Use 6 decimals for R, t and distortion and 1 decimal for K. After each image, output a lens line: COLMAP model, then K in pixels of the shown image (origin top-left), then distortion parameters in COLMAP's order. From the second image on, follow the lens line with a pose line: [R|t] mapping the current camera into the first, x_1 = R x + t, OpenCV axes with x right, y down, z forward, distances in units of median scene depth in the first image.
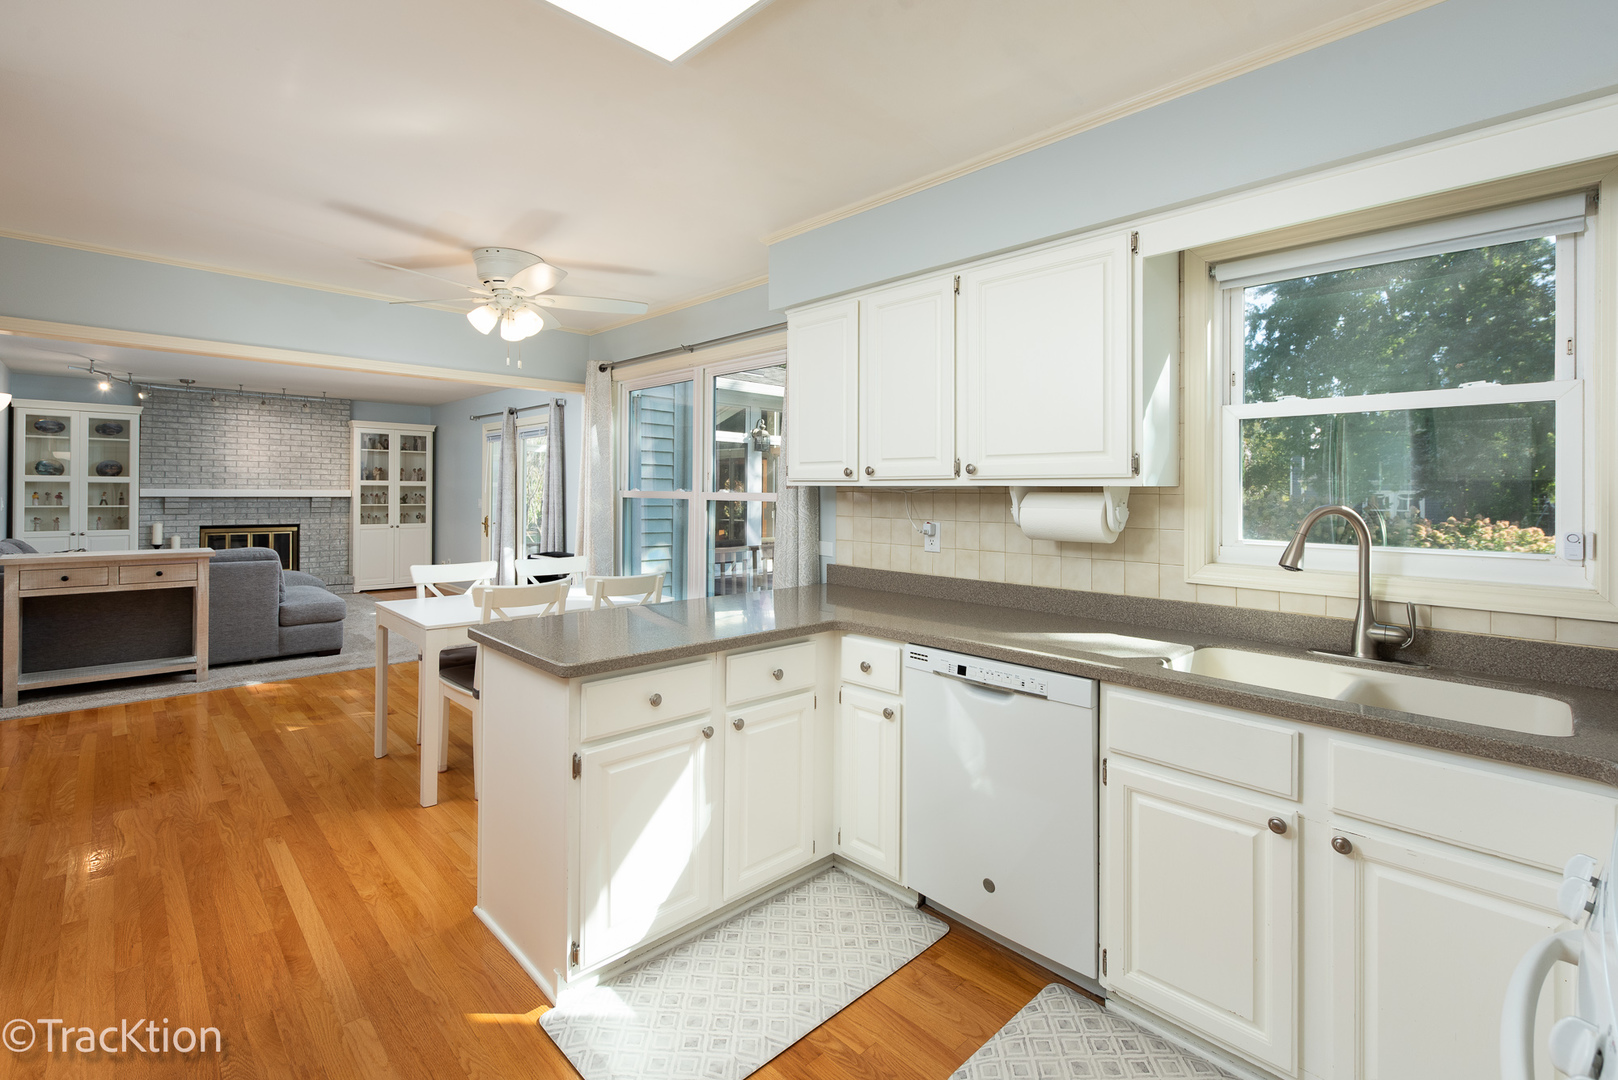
lens RADIAL K [[710.9, 0, 801.5], [0, 710.9, 492.0], [0, 0, 1]] dist [0.005016, -0.002313]
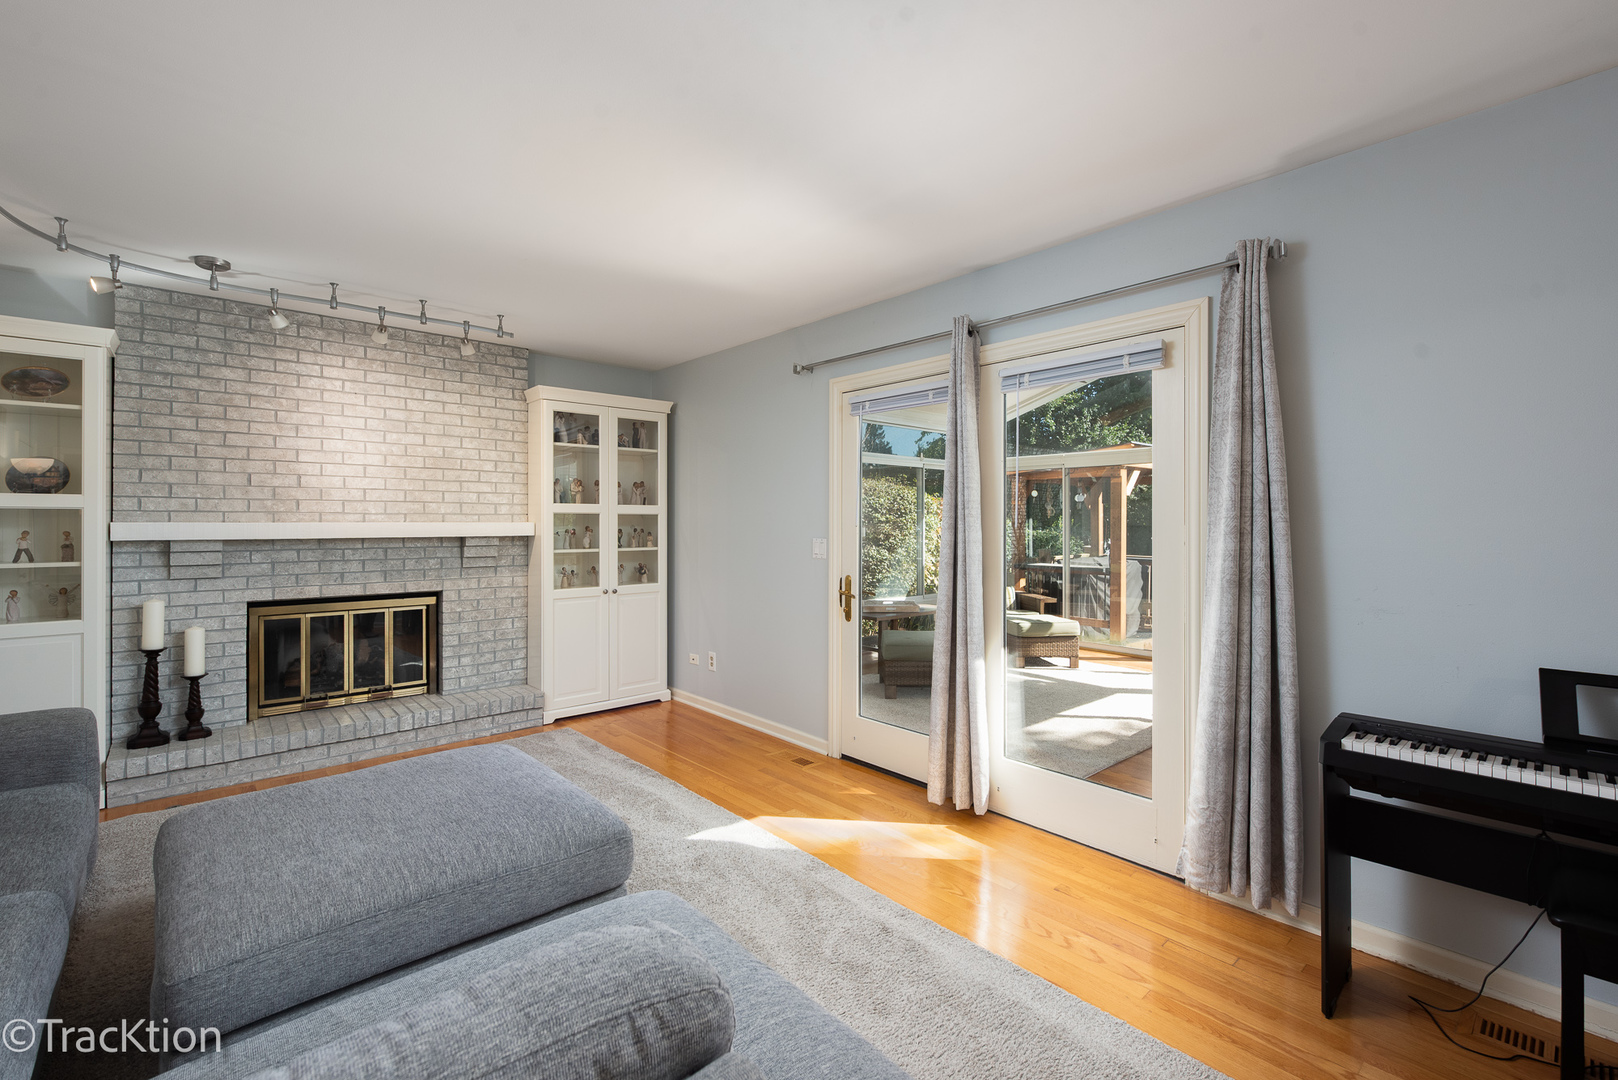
lens RADIAL K [[710.9, 0, 813.4], [0, 710.9, 523.7], [0, 0, 1]] dist [0.005016, -0.002313]
pose [[0.999405, -0.007859, -0.033584, -0.425430], [0.007898, 0.999968, 0.001026, -0.000917], [0.033575, -0.001290, 0.999435, 0.507493]]
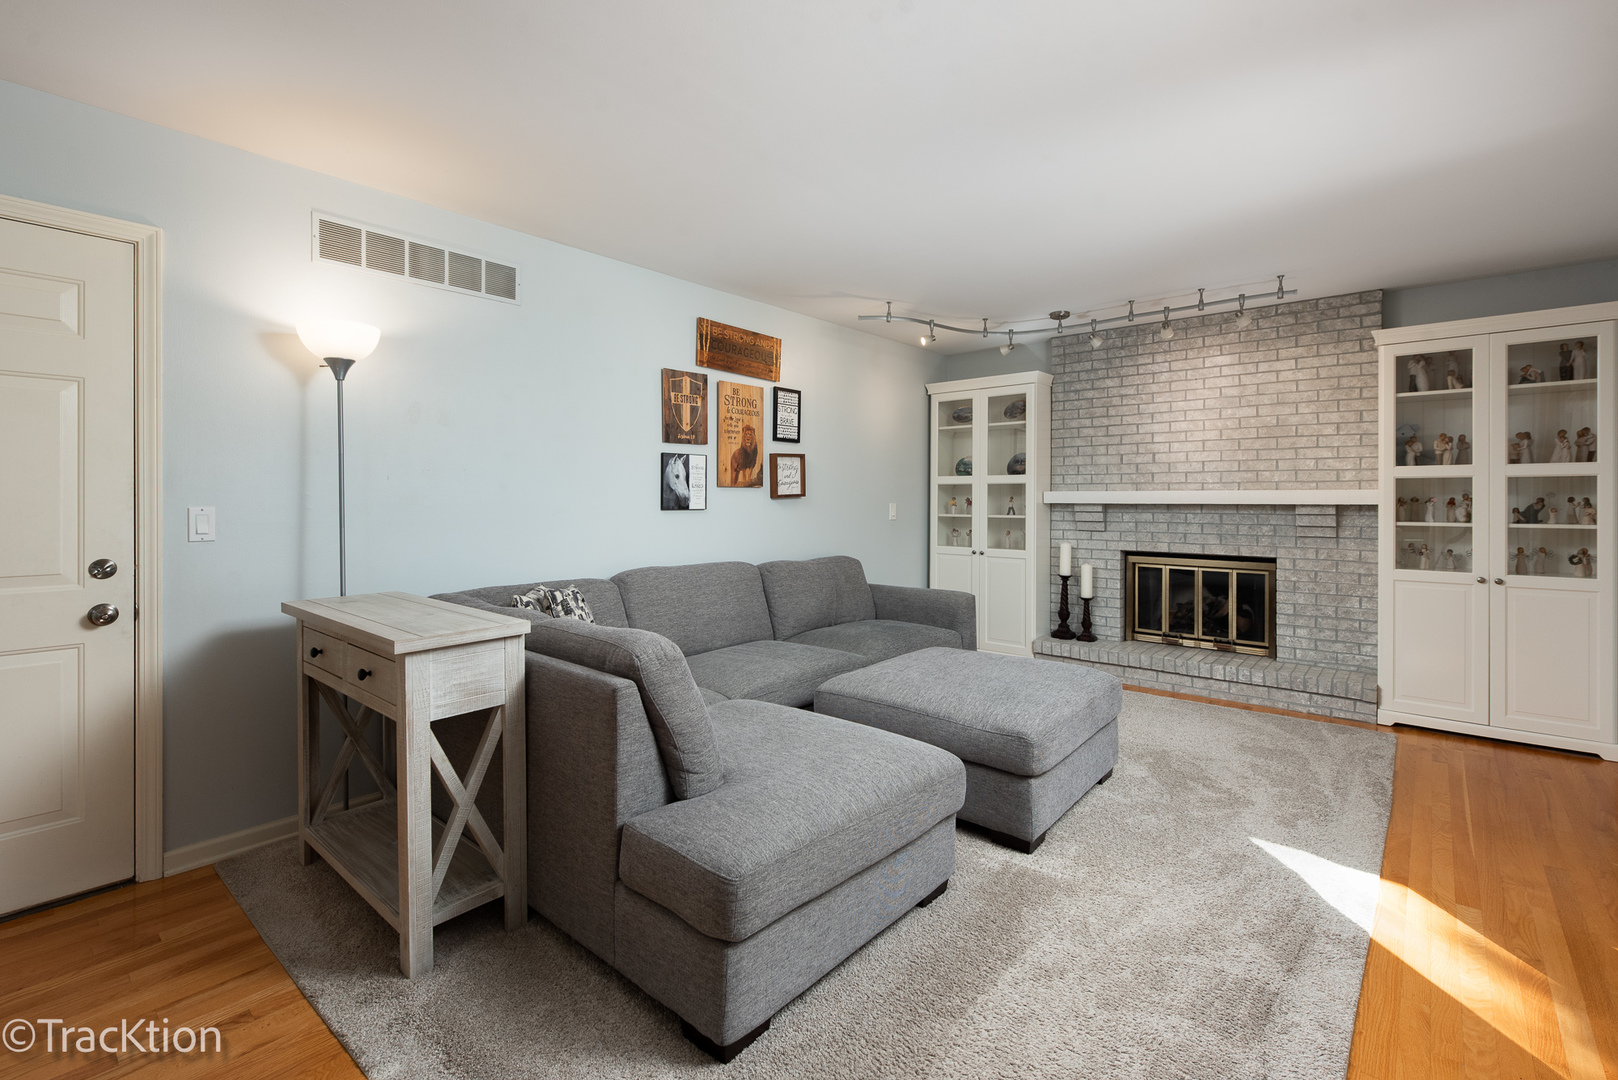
lens RADIAL K [[710.9, 0, 821.6], [0, 710.9, 508.2], [0, 0, 1]] dist [0.005016, -0.002313]
pose [[0.112082, 0.004581, -0.993688, -0.235498], [-0.000725, 0.999989, 0.004528, 0.007276], [0.993699, 0.000213, 0.112084, 0.620868]]
